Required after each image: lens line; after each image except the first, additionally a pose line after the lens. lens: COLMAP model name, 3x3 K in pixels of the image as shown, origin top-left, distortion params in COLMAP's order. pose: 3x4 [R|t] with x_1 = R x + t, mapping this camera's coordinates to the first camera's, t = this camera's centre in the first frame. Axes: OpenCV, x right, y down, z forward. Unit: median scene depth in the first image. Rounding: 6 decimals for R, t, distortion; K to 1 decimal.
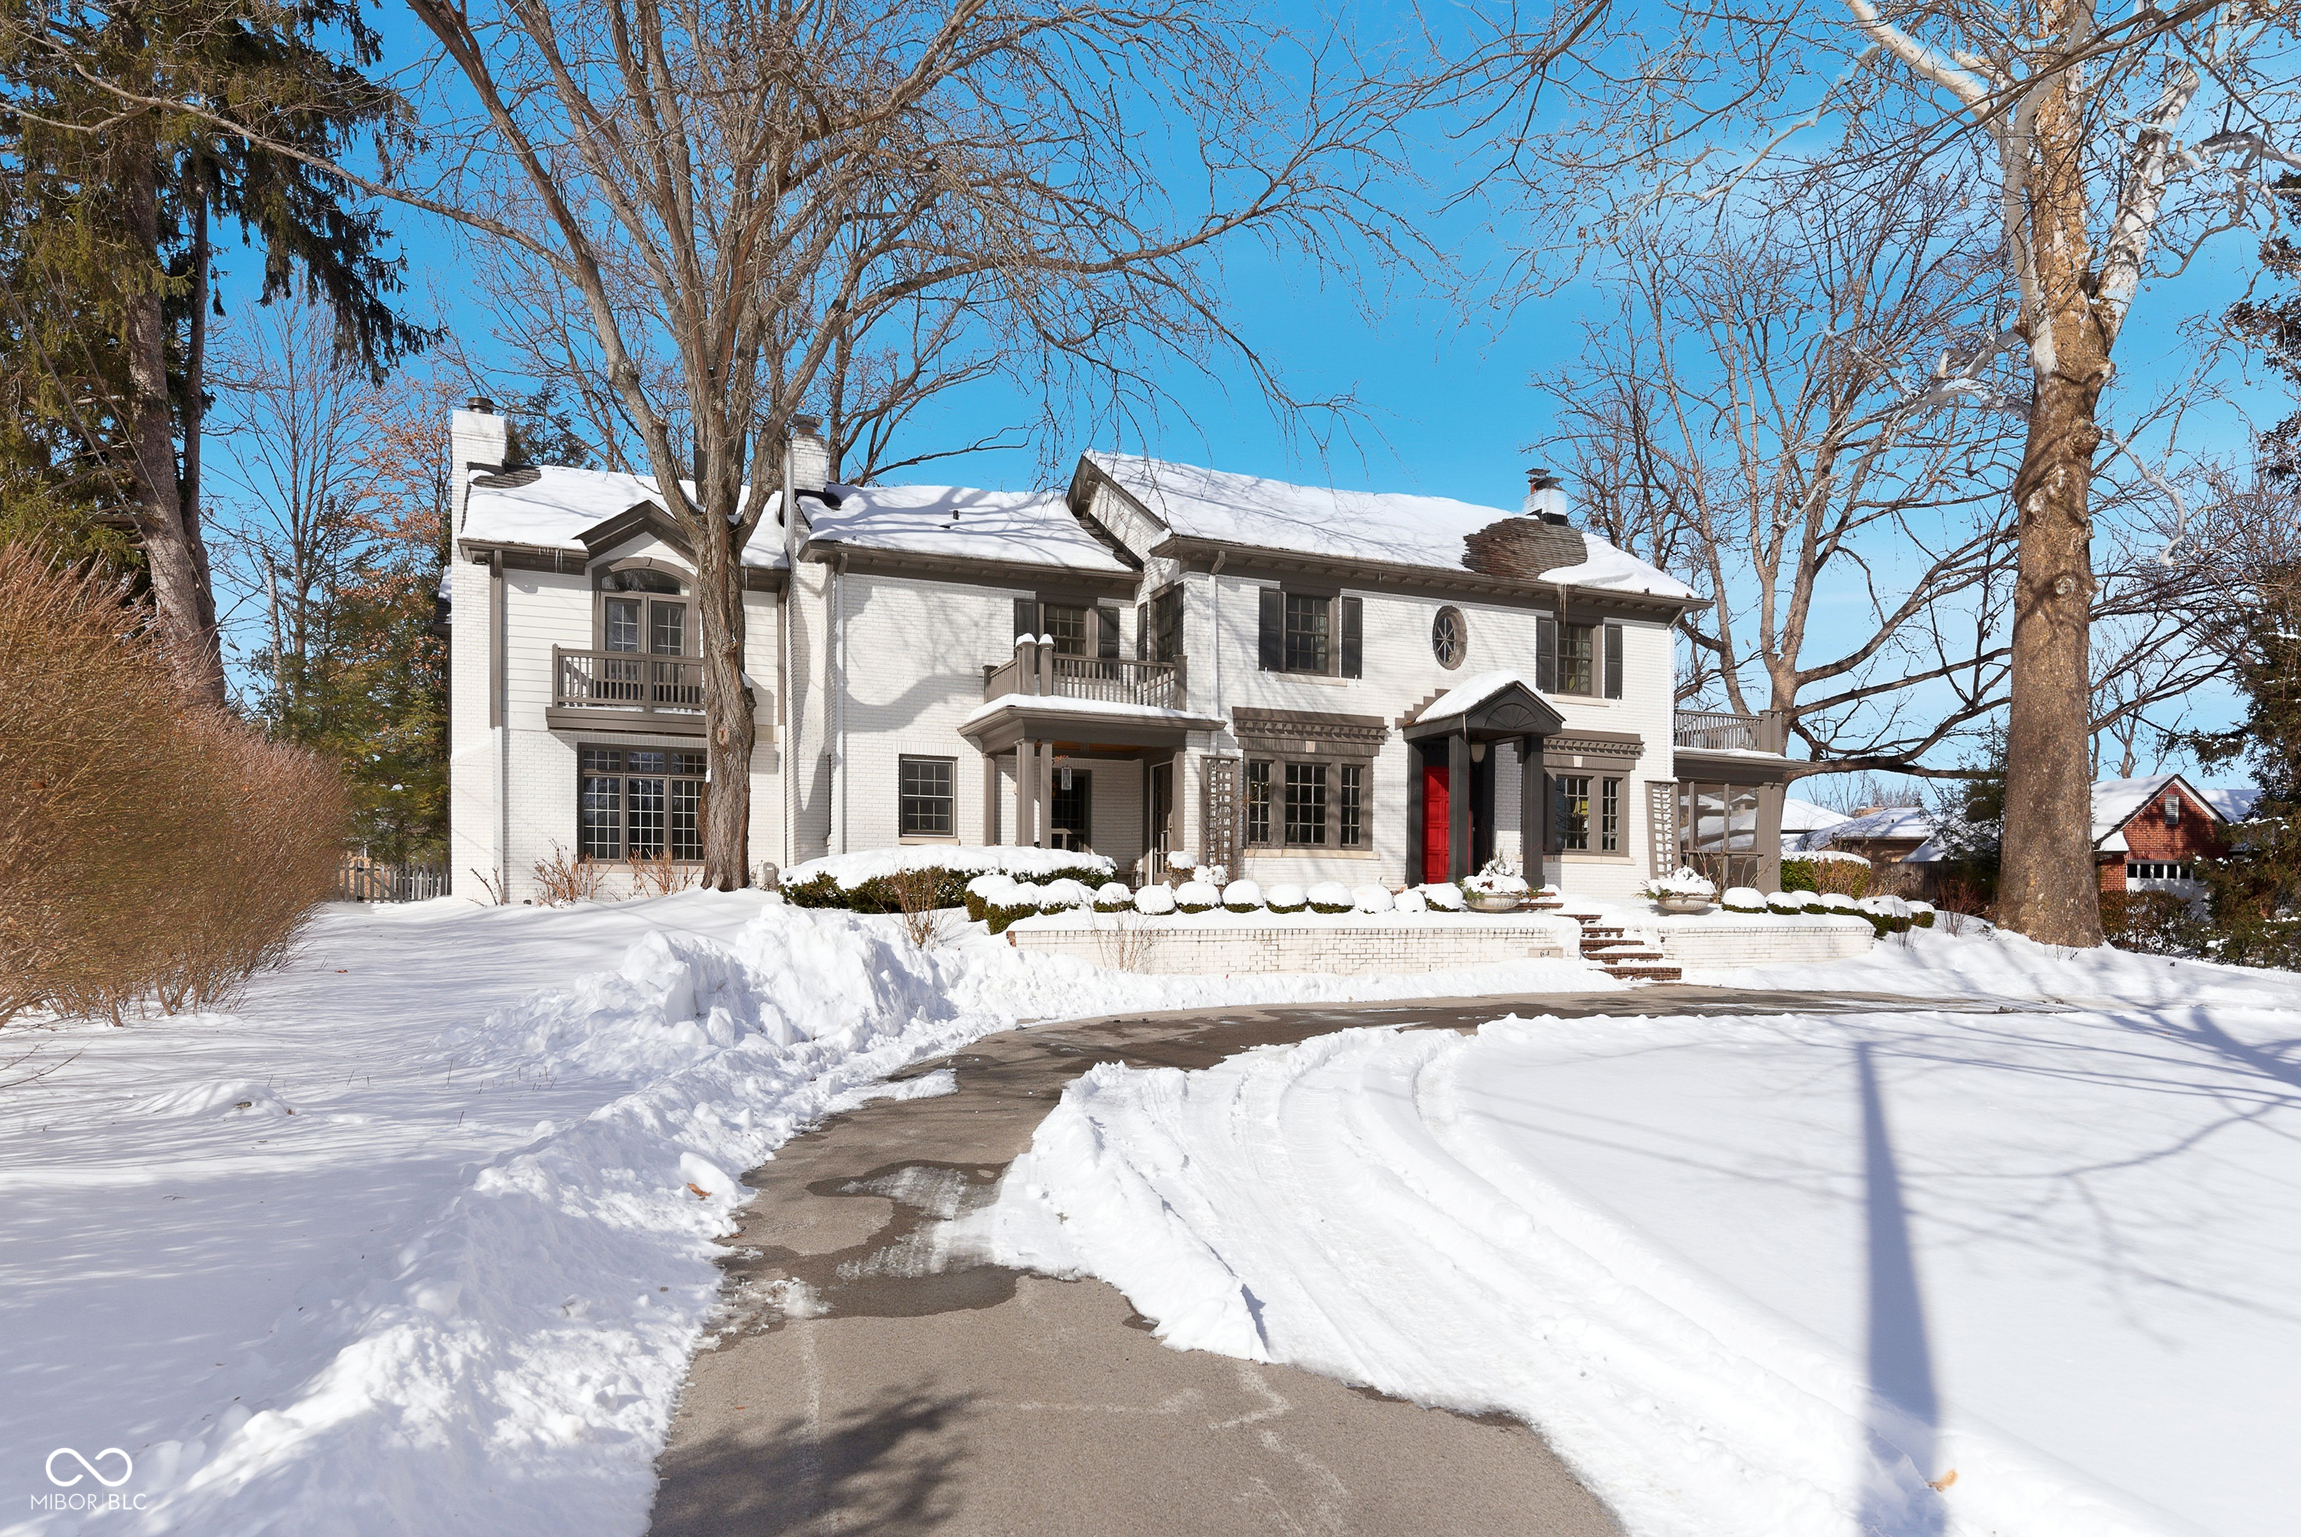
lens RADIAL K [[1292.5, 0, 1150.5], [0, 1292.5, 768.5], [0, 0, 1]] dist [0.000068, 0.001088]
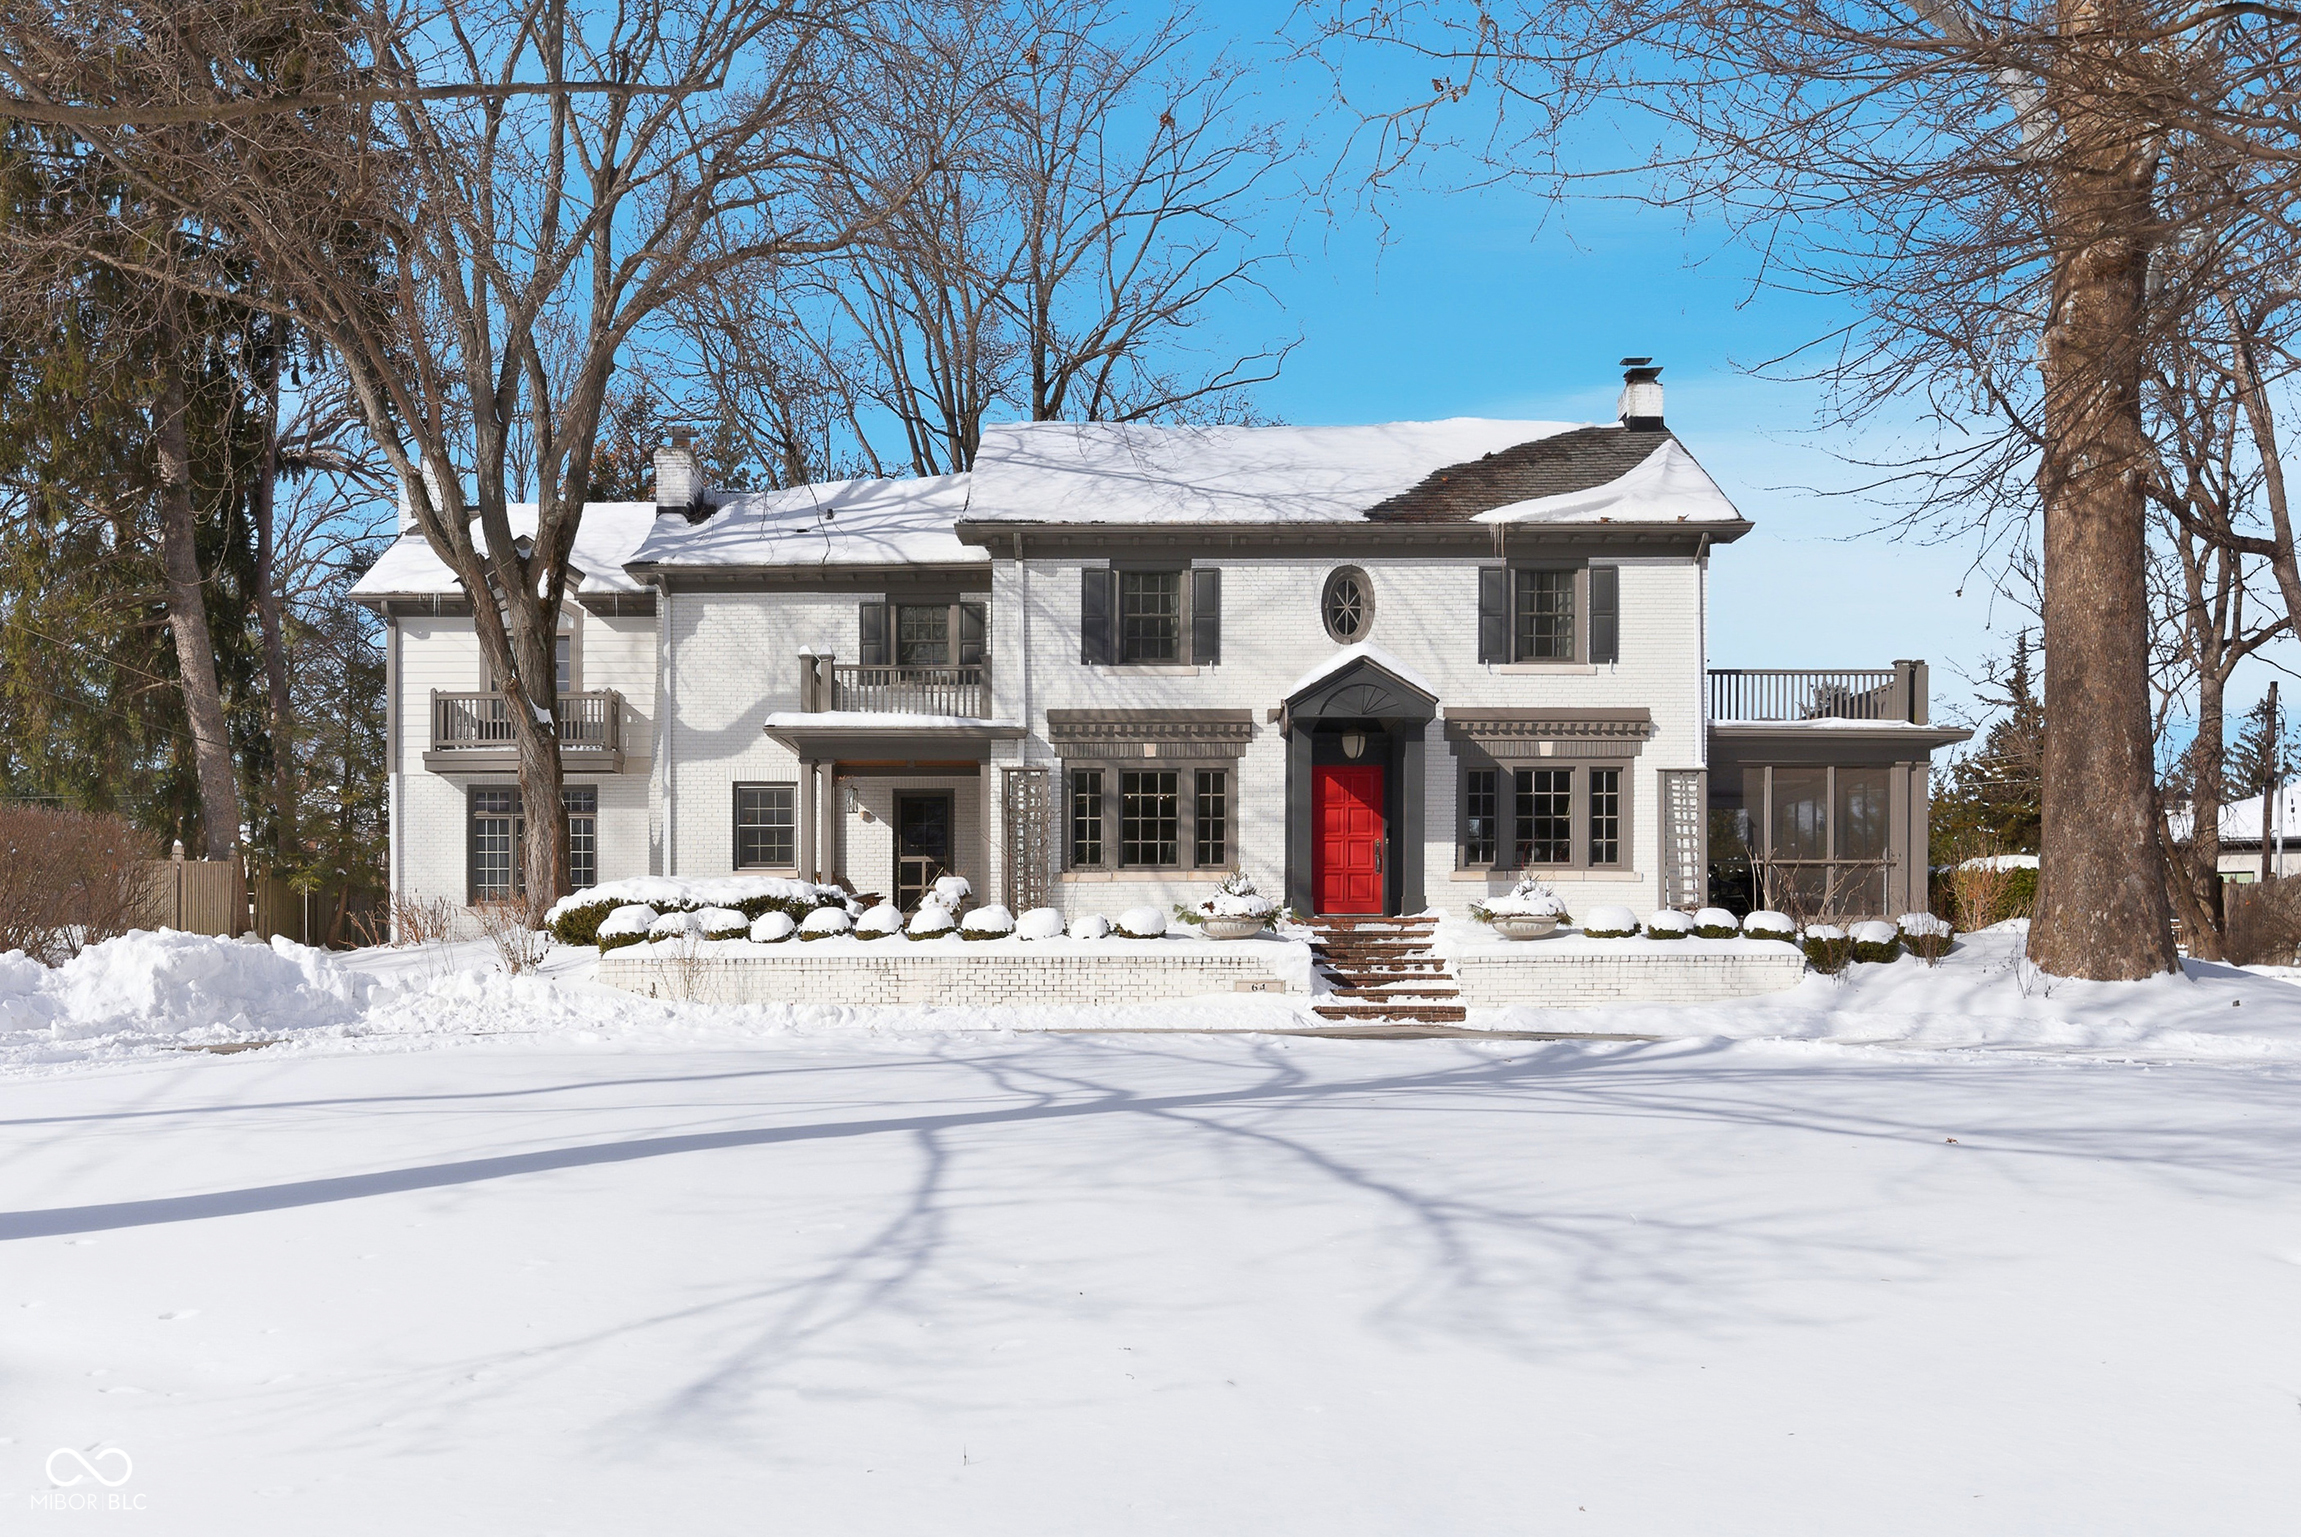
lens RADIAL K [[1747.2, 0, 1150.5], [0, 1747.2, 768.5], [0, 0, 1]] dist [0.019657, -0.002534]
pose [[0.928154, -0.049125, -0.368939, 0.544125], [0.045823, 0.998793, -0.017712, 0.015364], [0.369364, -0.000466, 0.929285, -0.062895]]
